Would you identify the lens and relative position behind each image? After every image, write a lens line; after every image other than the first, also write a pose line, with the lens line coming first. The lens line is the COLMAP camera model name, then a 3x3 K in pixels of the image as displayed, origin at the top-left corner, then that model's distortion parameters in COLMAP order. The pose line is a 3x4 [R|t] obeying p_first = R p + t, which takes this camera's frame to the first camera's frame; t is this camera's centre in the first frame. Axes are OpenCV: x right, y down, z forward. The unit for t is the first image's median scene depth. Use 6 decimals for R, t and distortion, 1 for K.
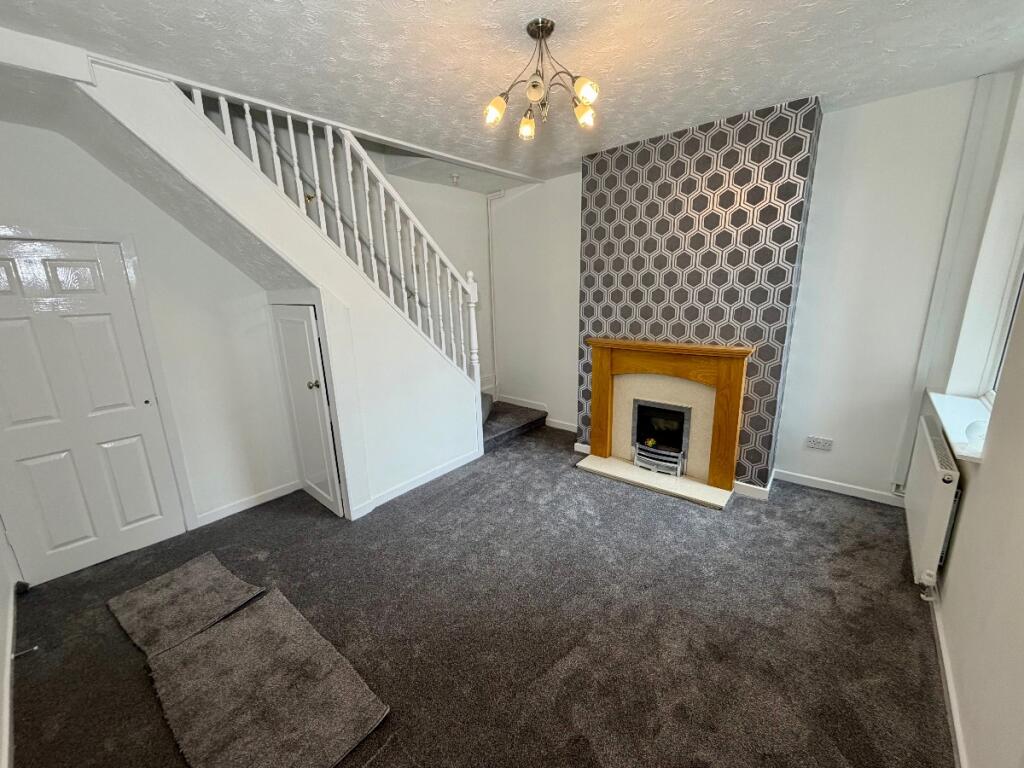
lens RADIAL K [[409.4, 0, 515.7], [0, 409.4, 384.3], [0, 0, 1]] dist [0.001854, -0.000010]
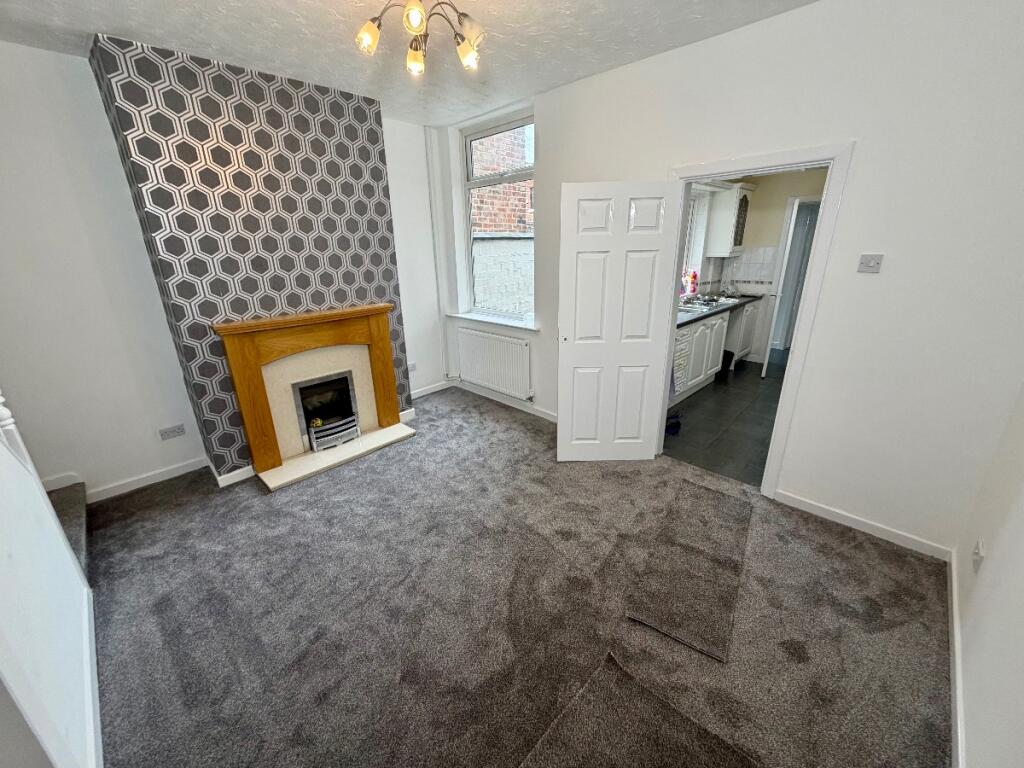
lens RADIAL K [[409.4, 0, 515.2], [0, 409.4, 385.0], [0, 0, 1]] dist [0.001854, -0.000010]
pose [[0.068014, -0.303777, 0.950312, -0.541304], [0.250550, 0.927193, 0.278455, -0.091294], [-0.965712, 0.219162, 0.139173, 0.442664]]
